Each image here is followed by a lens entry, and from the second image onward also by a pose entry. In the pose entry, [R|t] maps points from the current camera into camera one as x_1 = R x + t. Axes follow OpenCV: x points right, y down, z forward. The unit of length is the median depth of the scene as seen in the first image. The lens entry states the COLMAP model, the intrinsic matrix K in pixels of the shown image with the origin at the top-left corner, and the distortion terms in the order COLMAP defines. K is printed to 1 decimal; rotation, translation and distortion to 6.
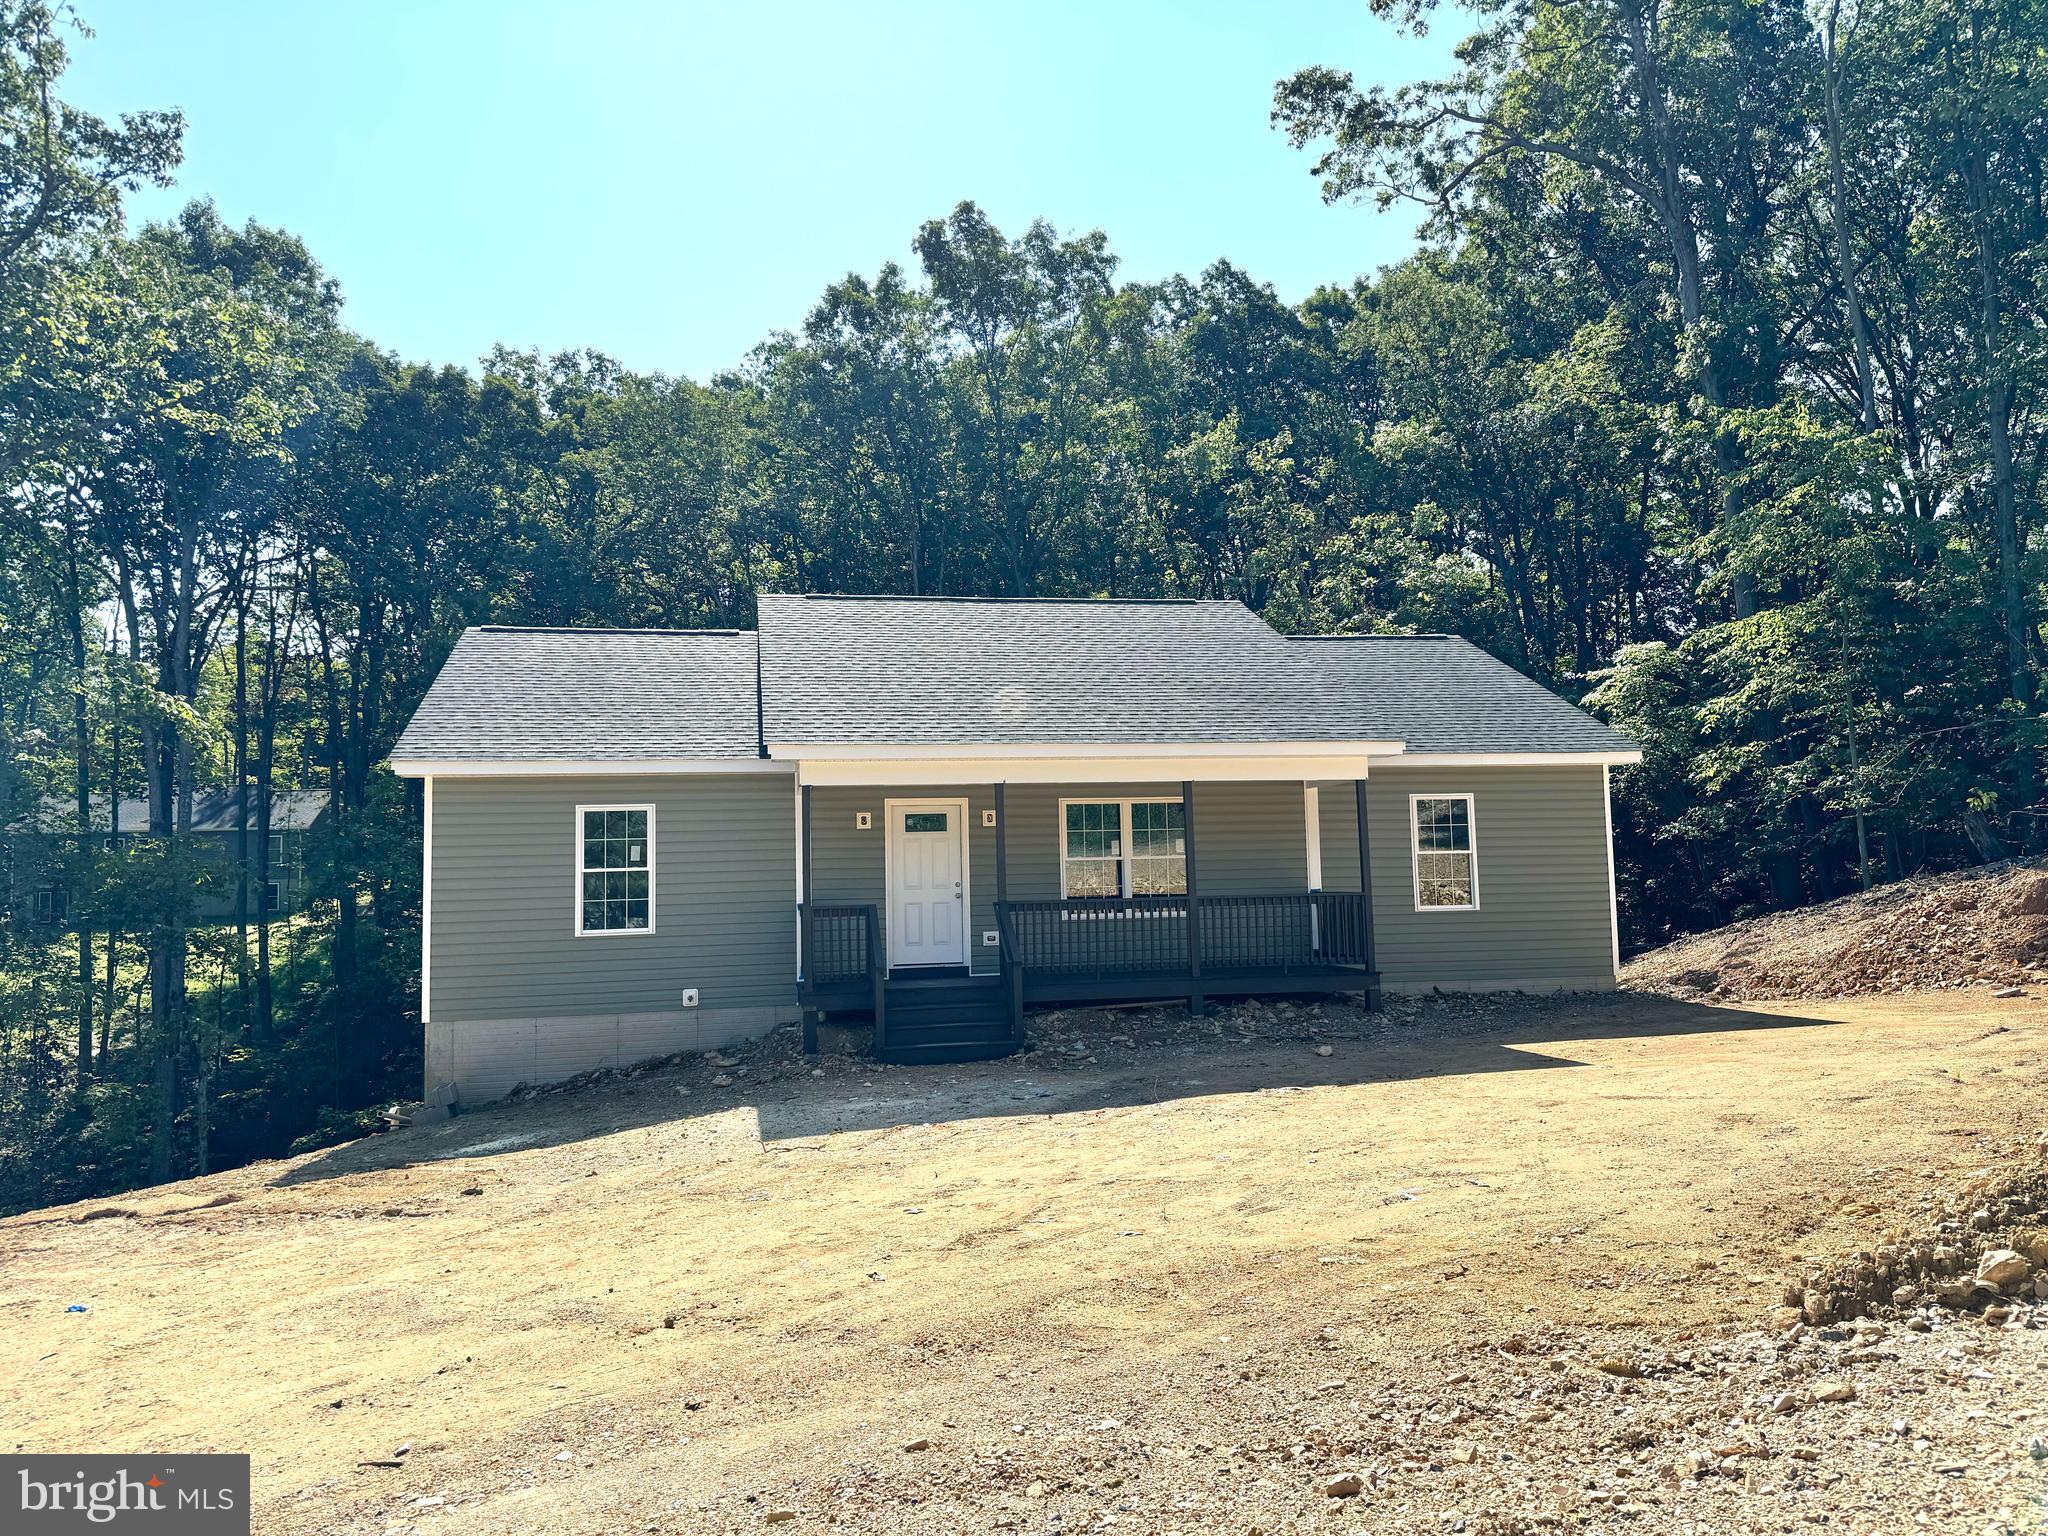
lens RADIAL K [[1433.1, 0, 1024.3], [0, 1433.1, 794.5], [0, 0, 1]] dist [0.141834, -0.199445]
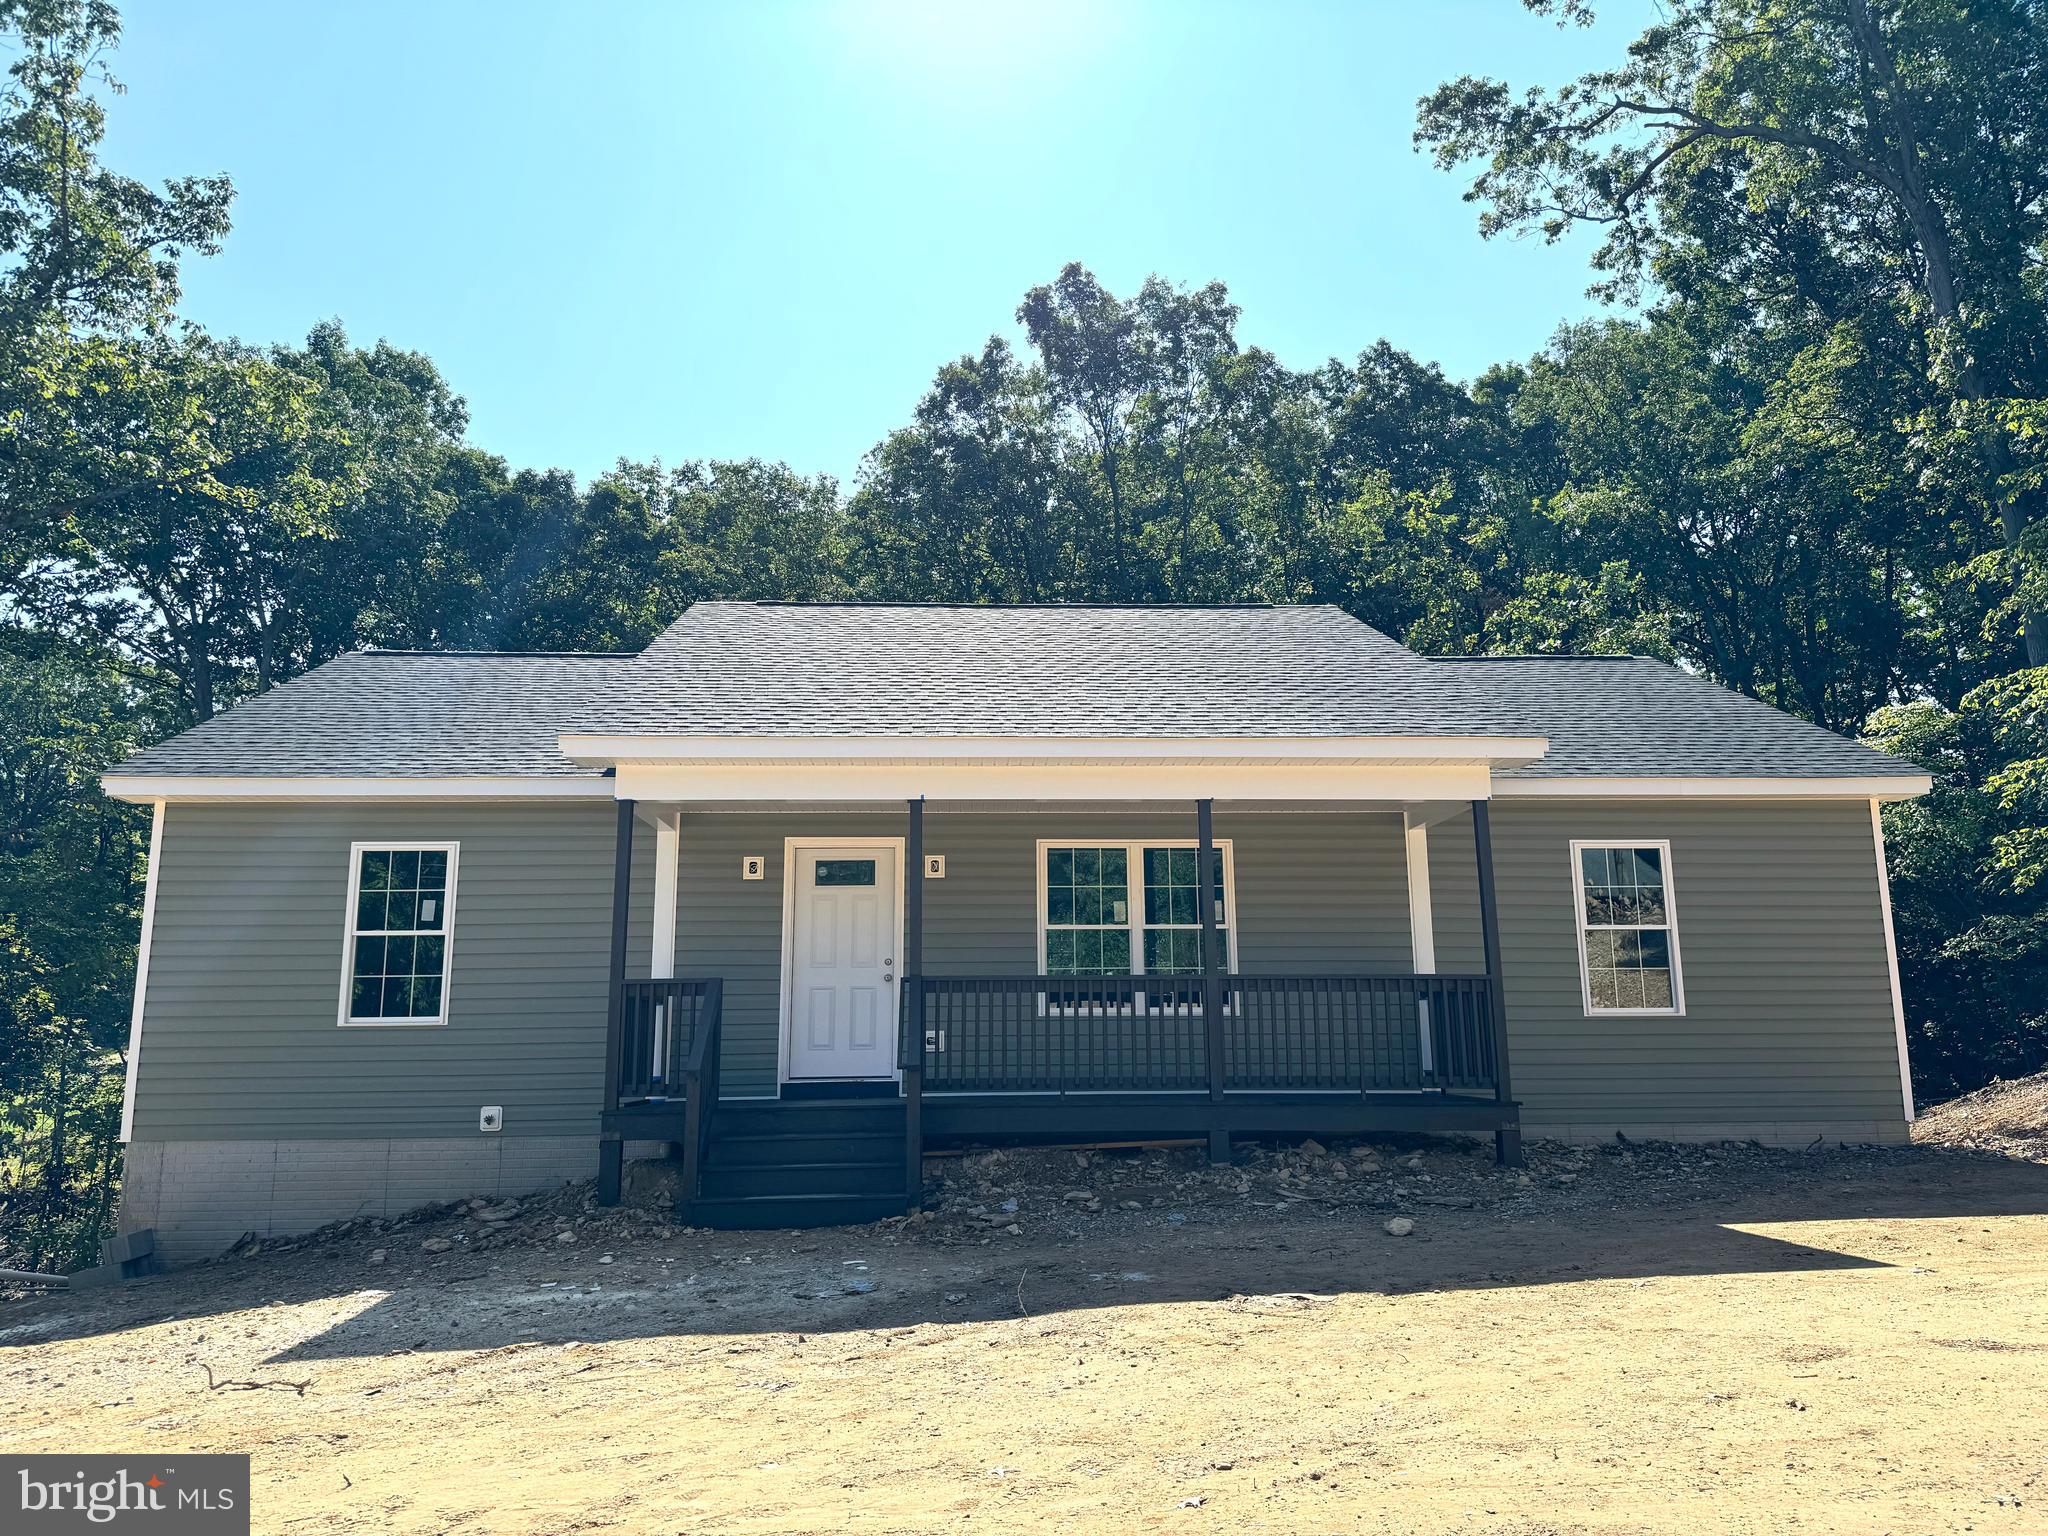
lens RADIAL K [[1451.4, 0, 1014.9], [0, 1451.4, 796.9], [0, 0, 1]] dist [0.058425, -0.061159]
pose [[0.990462, -0.006986, -0.137609, 0.059217], [-0.007321, 0.994635, -0.103188, 0.029294], [0.137592, 0.103212, 0.985097, 0.165416]]
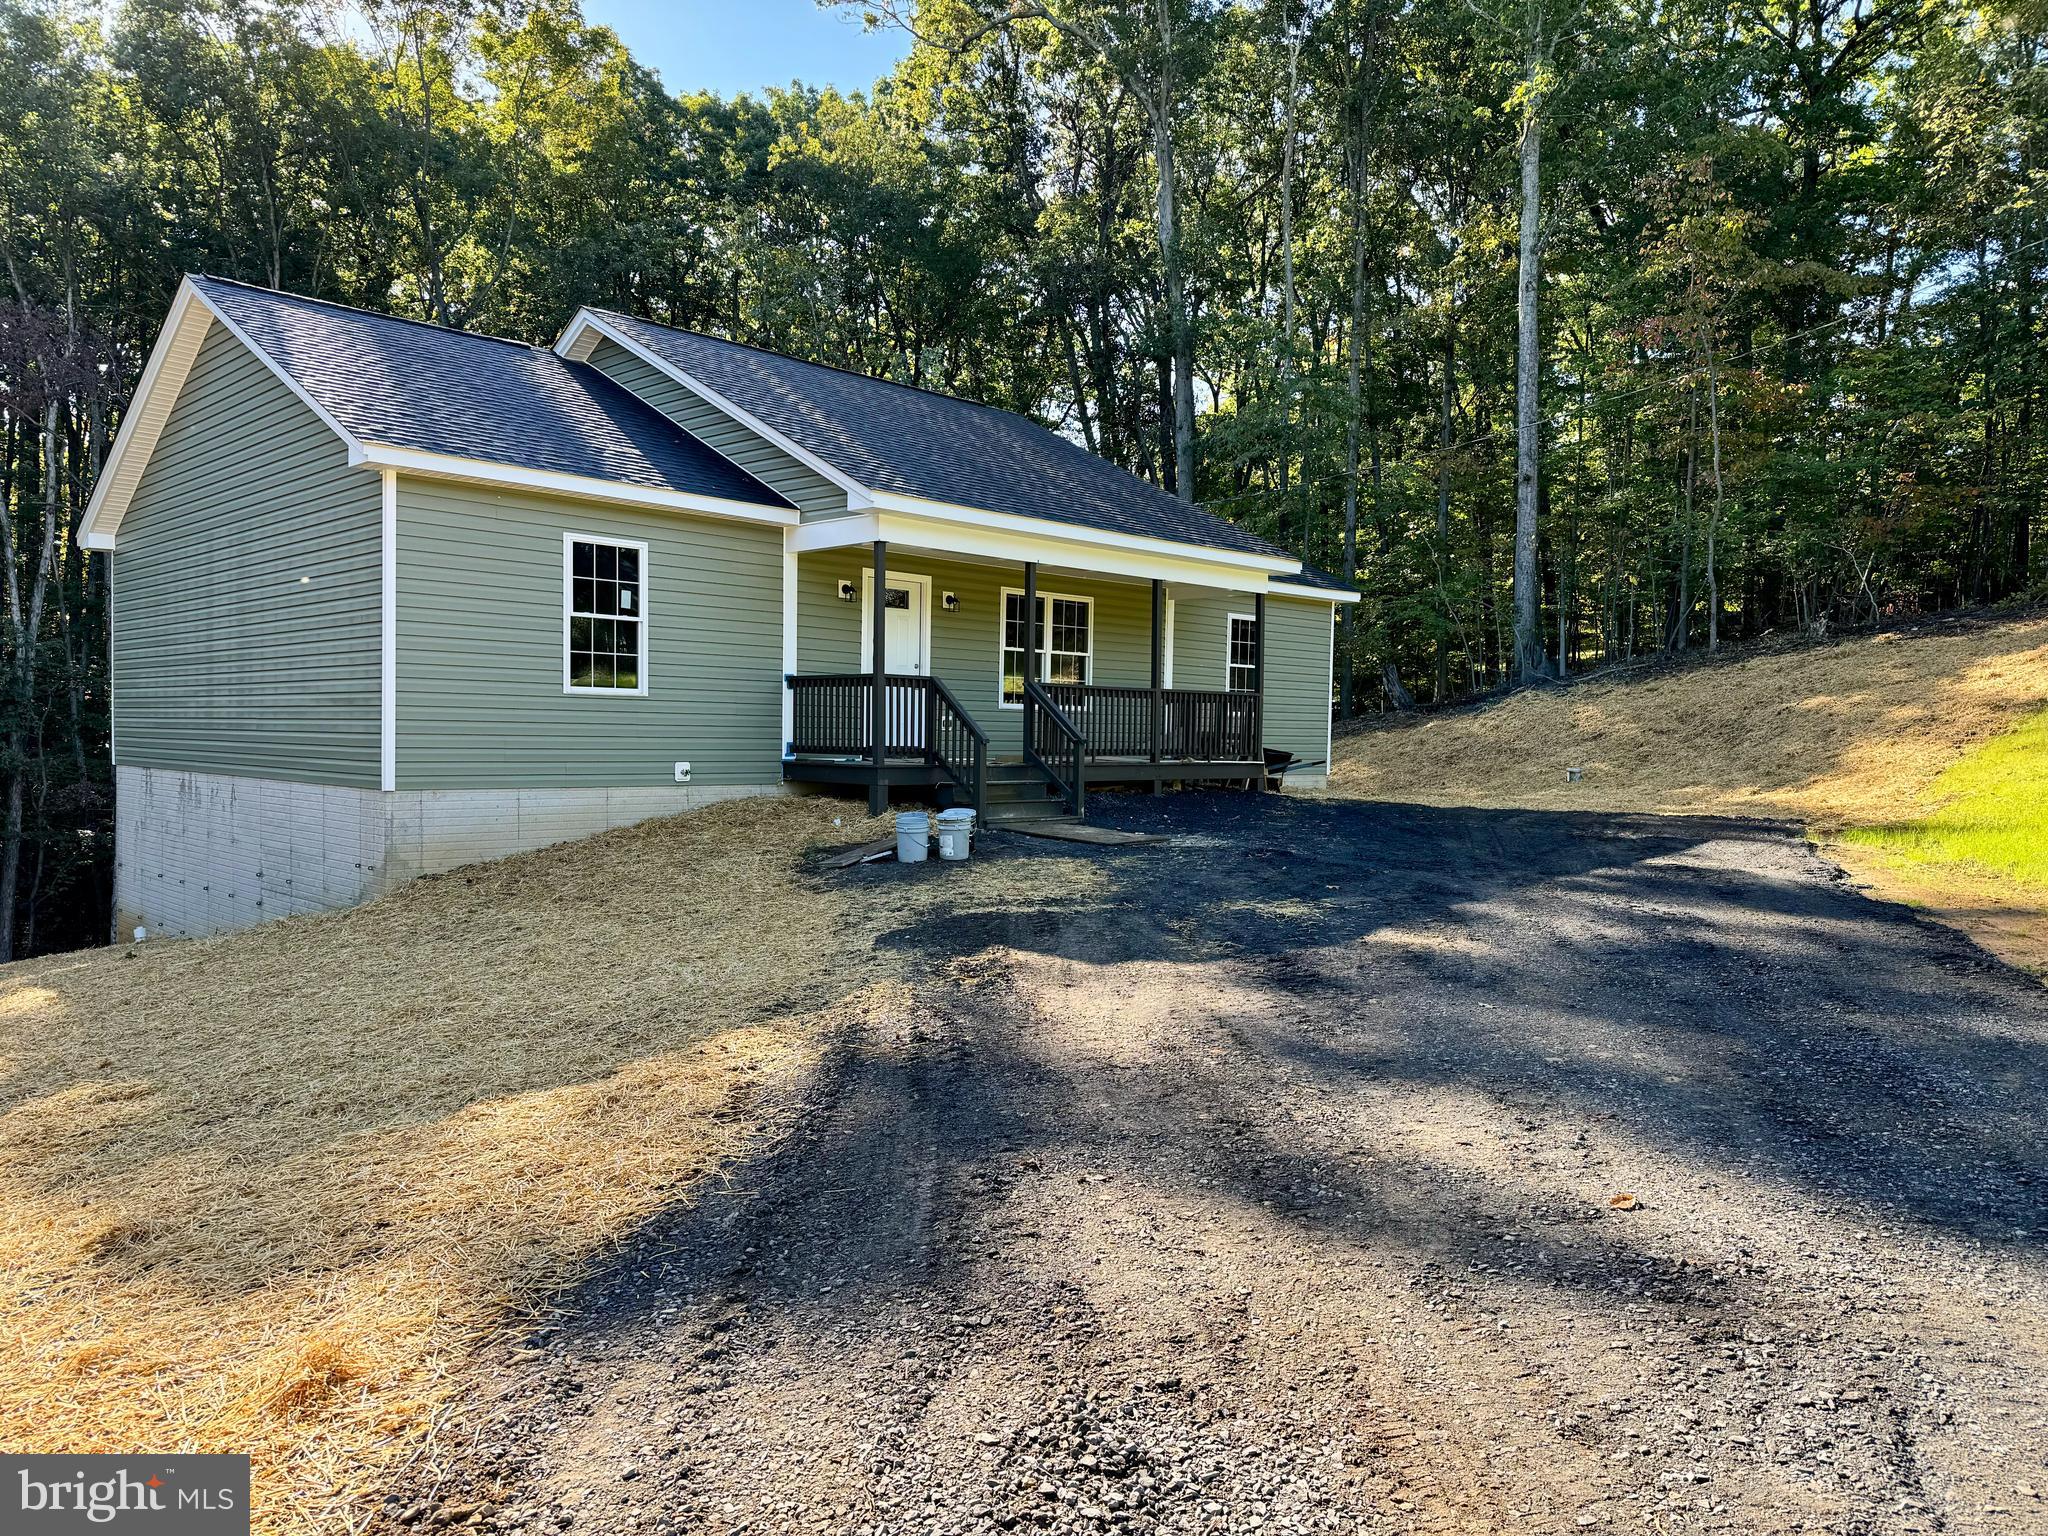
lens RADIAL K [[1417.0, 0, 1036.5], [0, 1417.0, 793.8], [0, 0, 1]] dist [0.198263, -0.272505]
pose [[0.824934, 0.013585, 0.565065, -0.276892], [-0.069342, 0.994592, 0.077320, 0.036515], [-0.560959, -0.102967, 0.821415, 0.084891]]
